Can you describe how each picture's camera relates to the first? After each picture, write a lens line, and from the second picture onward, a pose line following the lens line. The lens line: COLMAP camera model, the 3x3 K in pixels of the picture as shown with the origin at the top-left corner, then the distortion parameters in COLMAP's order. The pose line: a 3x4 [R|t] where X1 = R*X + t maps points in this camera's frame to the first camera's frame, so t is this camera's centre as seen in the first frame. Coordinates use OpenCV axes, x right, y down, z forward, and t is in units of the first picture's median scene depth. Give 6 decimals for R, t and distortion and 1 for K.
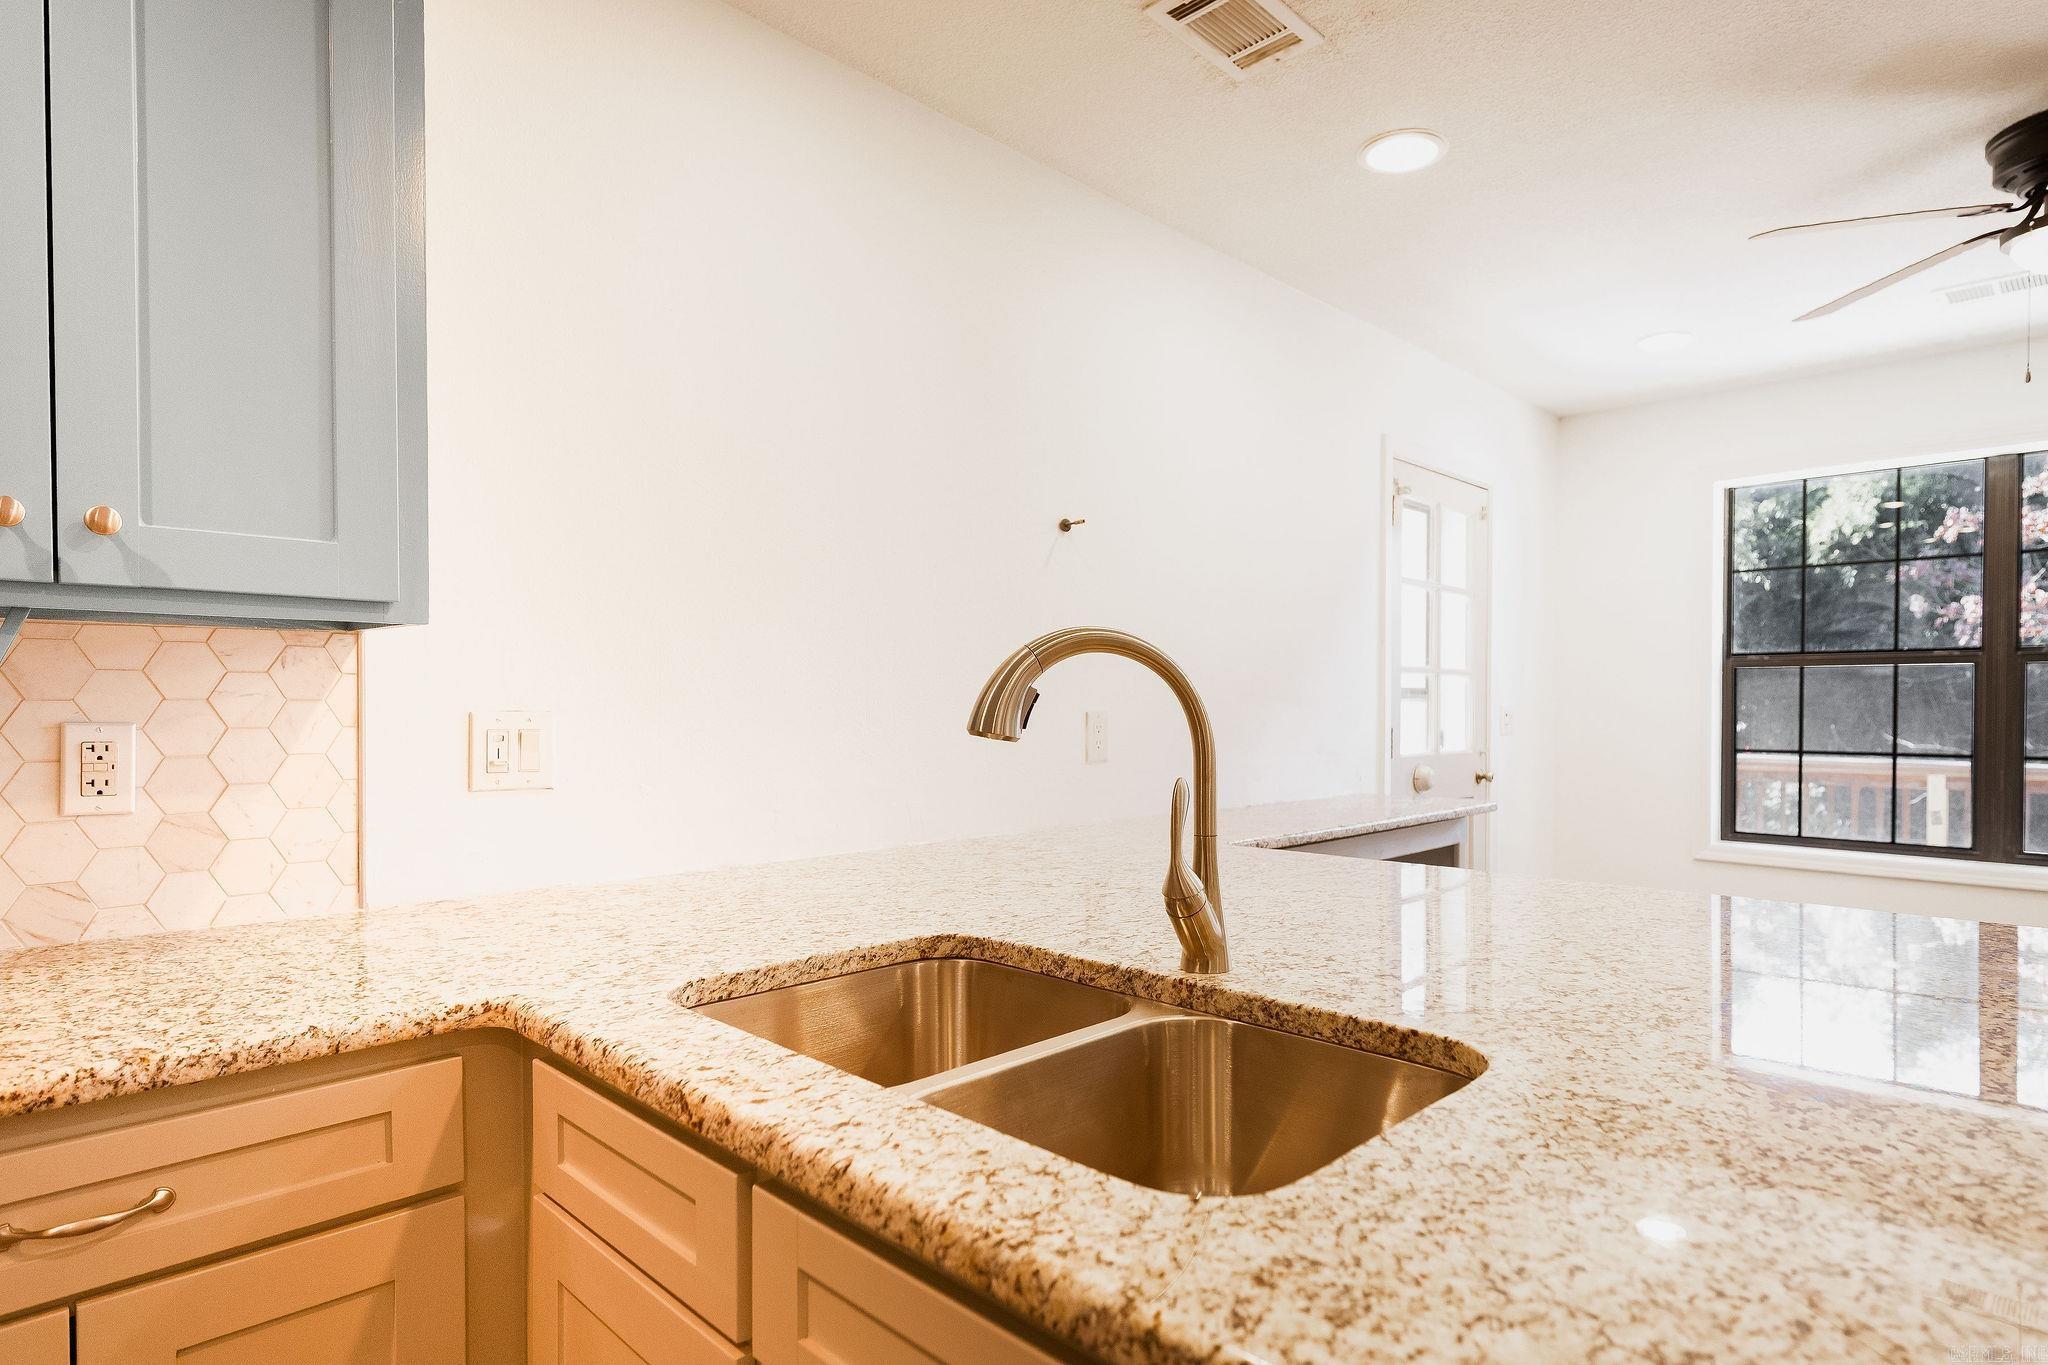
lens RADIAL K [[1120.8, 0, 1063.0], [0, 1120.8, 716.8], [0, 0, 1]] dist [0.006650, -0.004894]
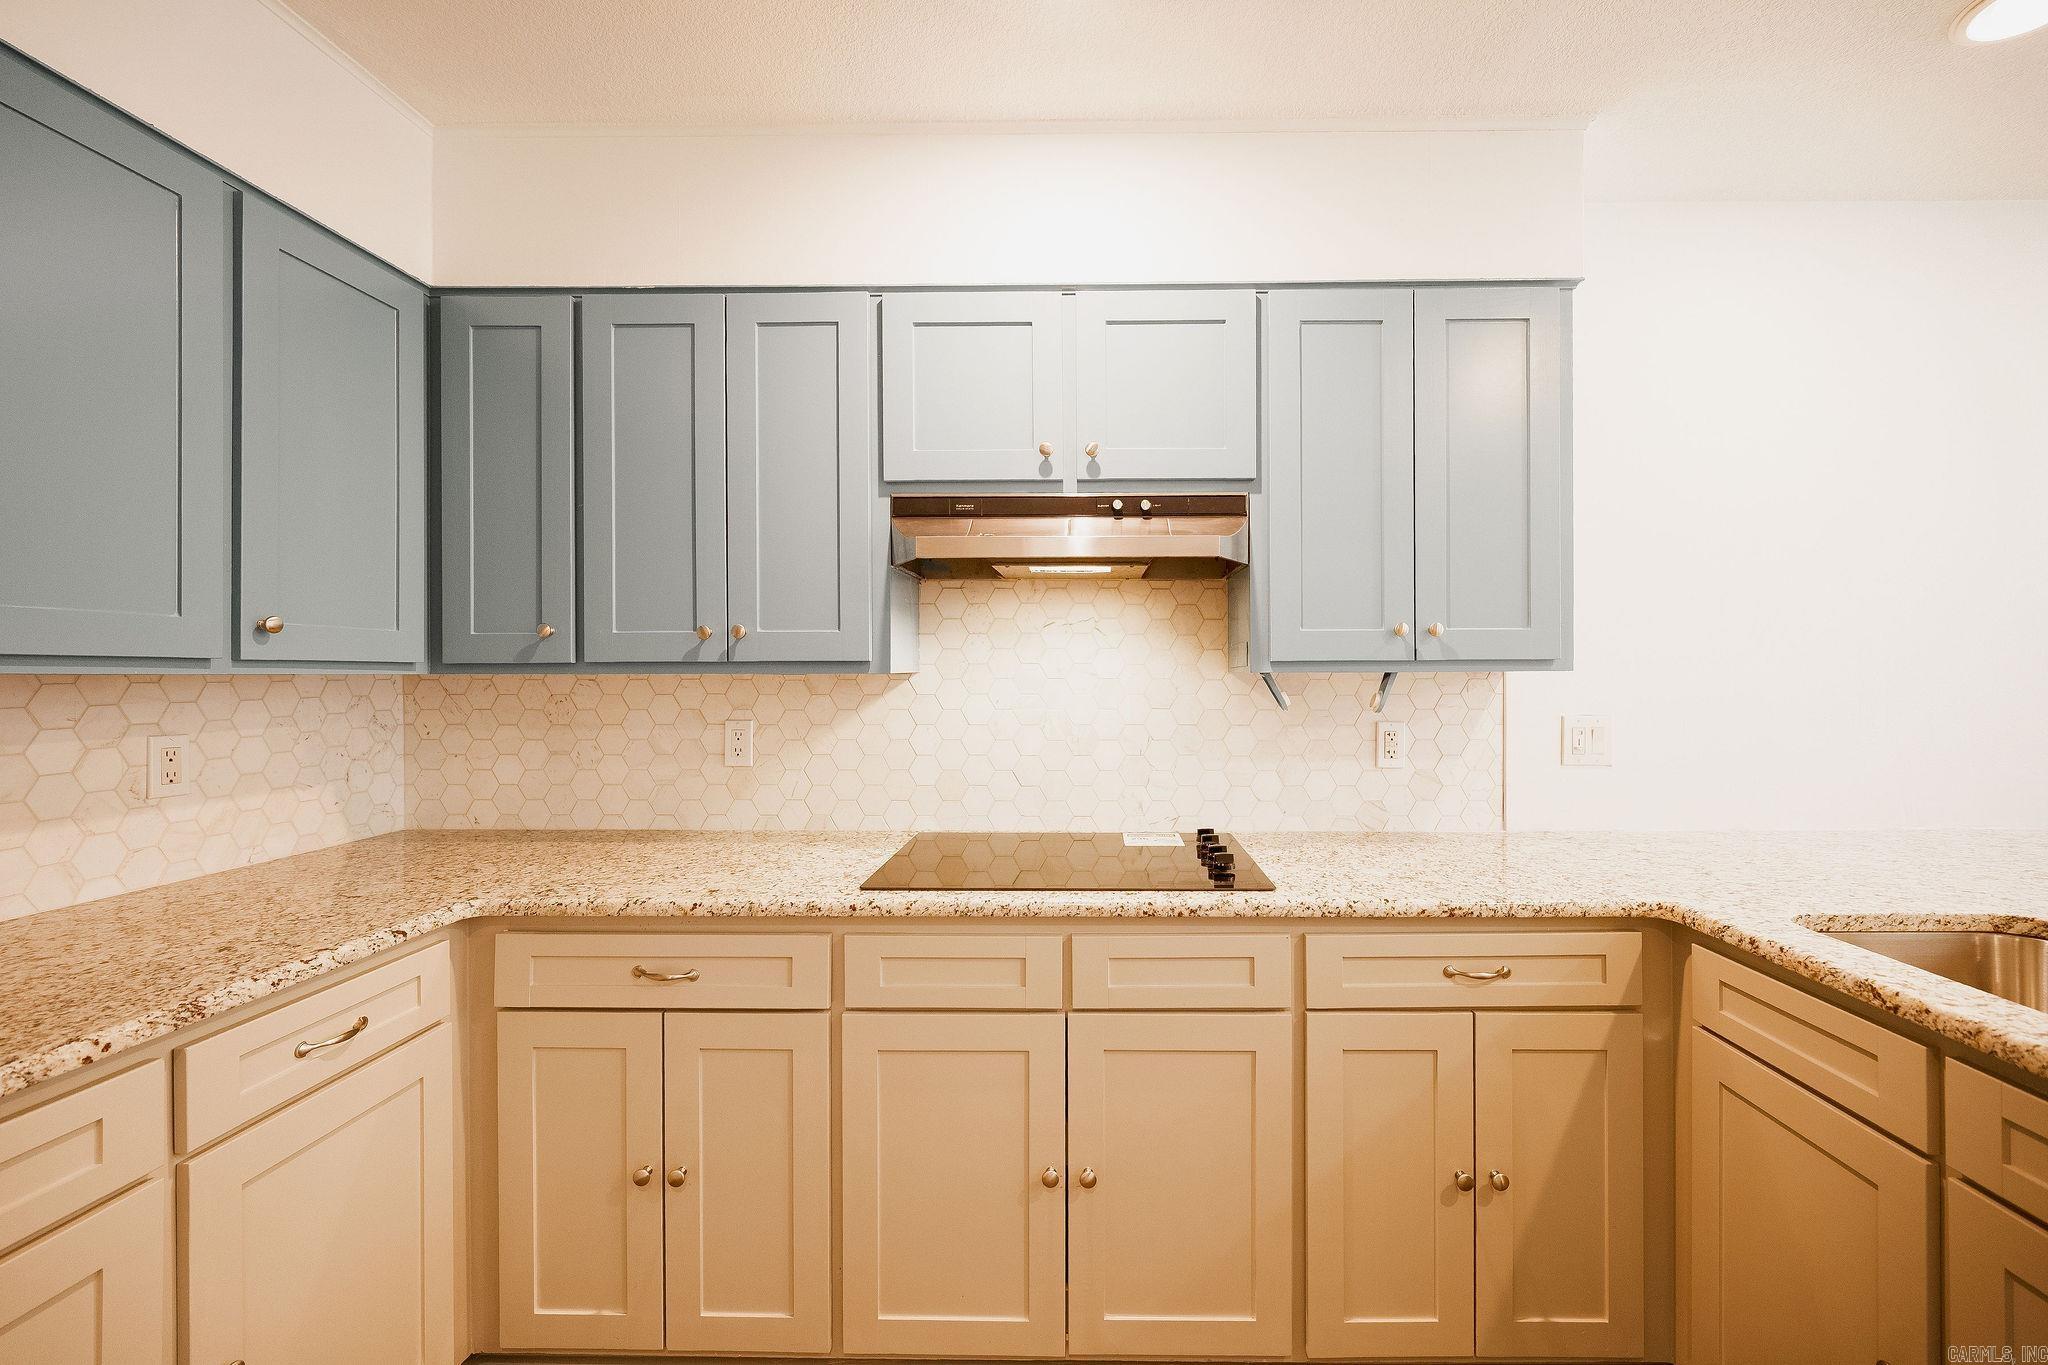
lens RADIAL K [[847.2, 0, 1092.9], [0, 847.2, 674.0], [0, 0, 1]] dist [0.001127, -0.001528]
pose [[0.693026, -0.003164, -0.720906, -0.175874], [-0.005762, 0.999934, -0.009927, -0.074448], [0.720890, 0.011033, 0.692962, -0.500422]]
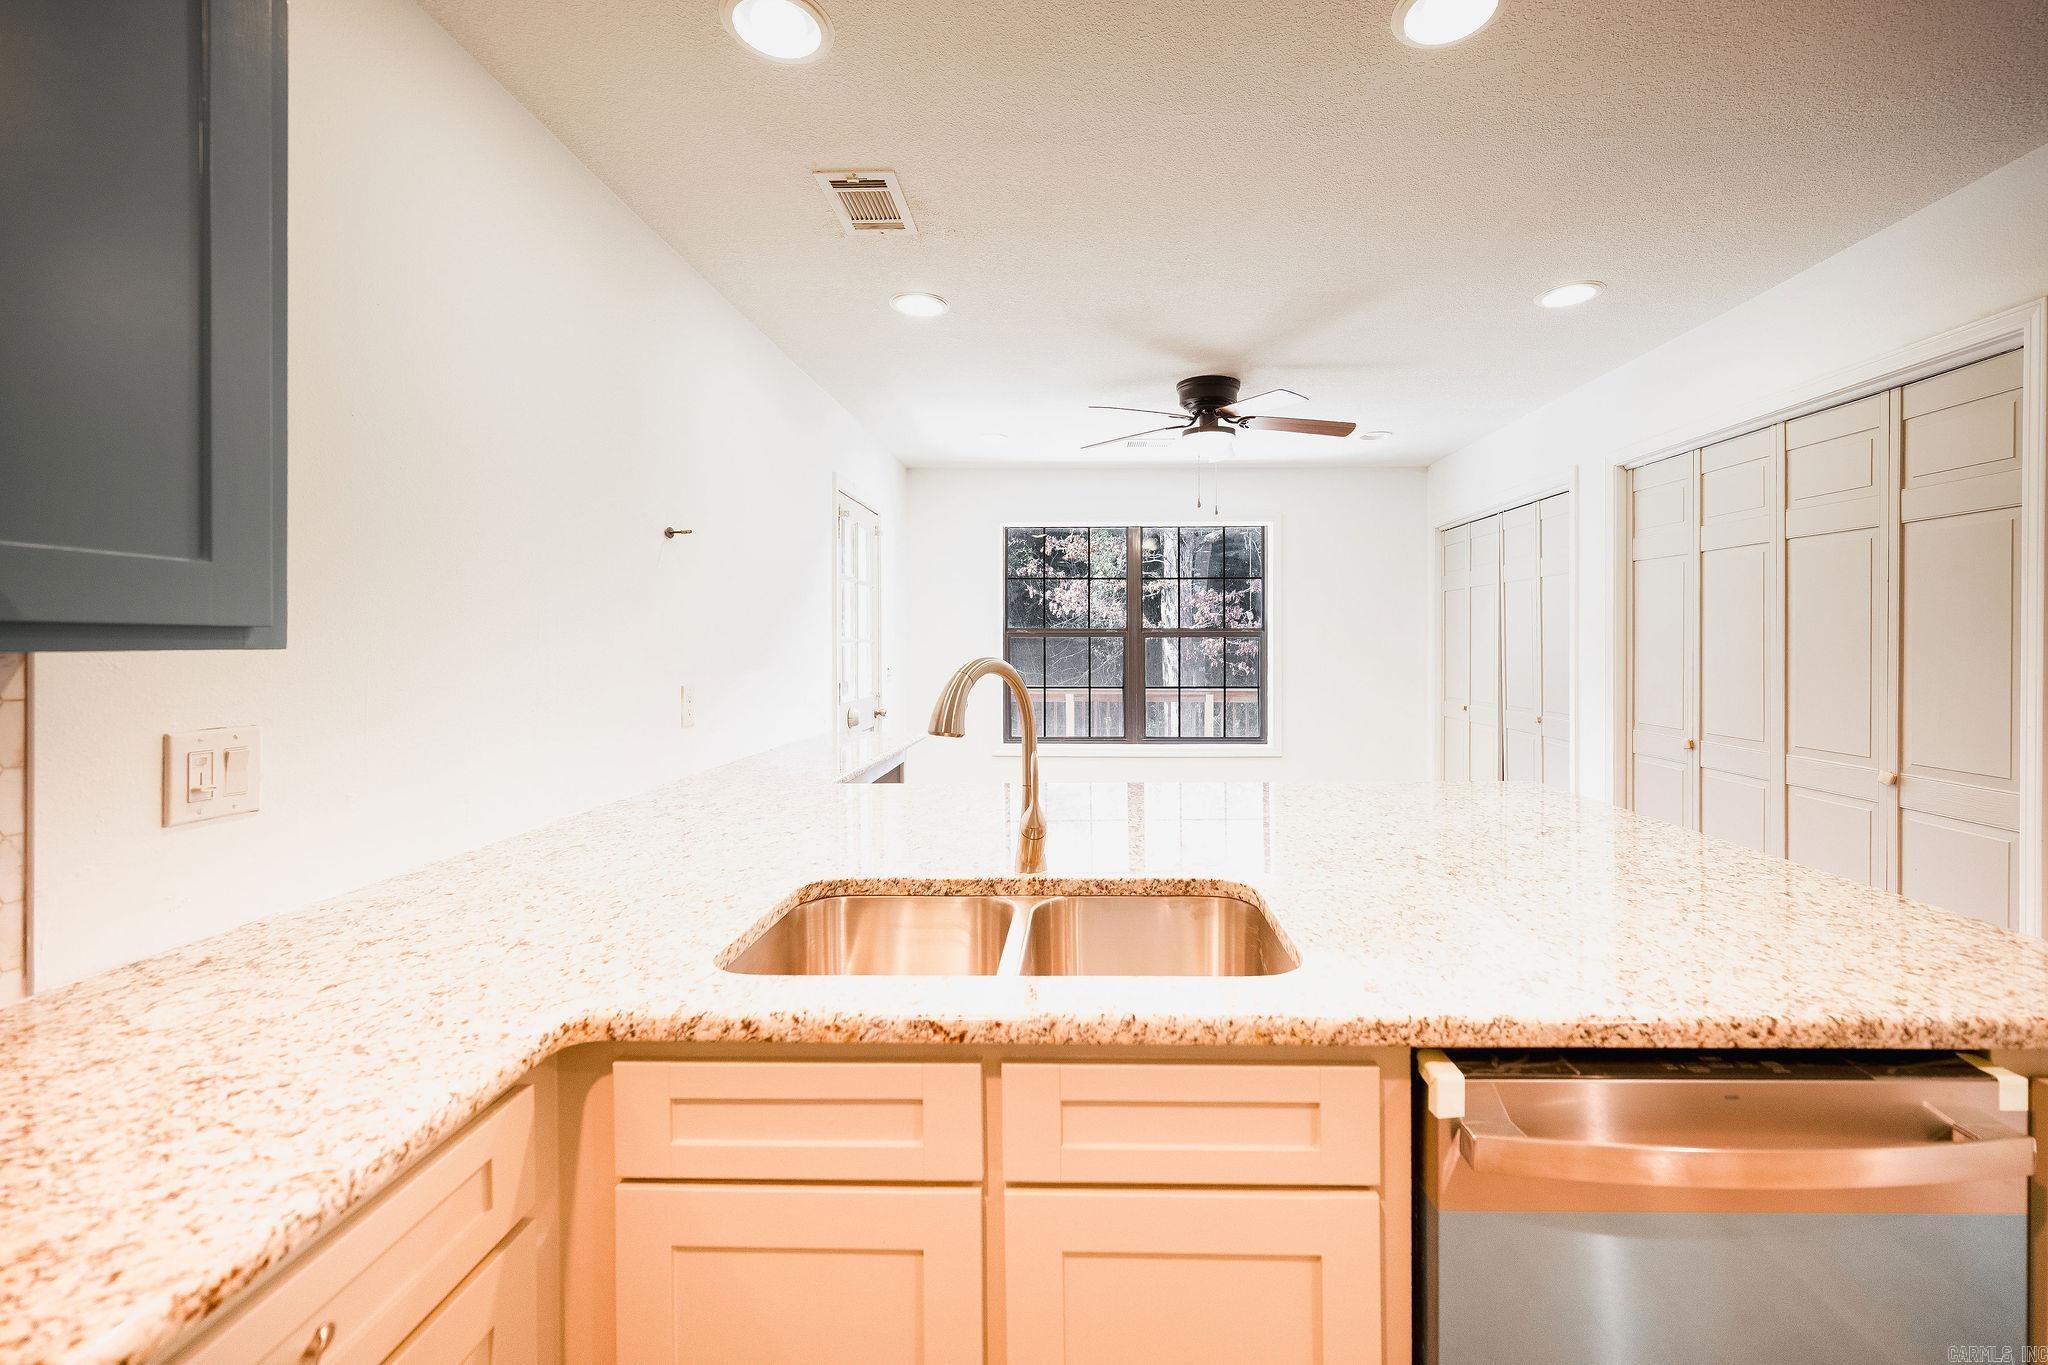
lens RADIAL K [[847.2, 0, 1087.1], [0, 847.2, 643.1], [0, 0, 1]] dist [0.001127, -0.001528]
pose [[0.726406, -0.001206, 0.687265, -0.683293], [0.009984, 0.999911, -0.008798, -0.090450], [-0.687194, 0.013253, 0.726353, 0.073911]]
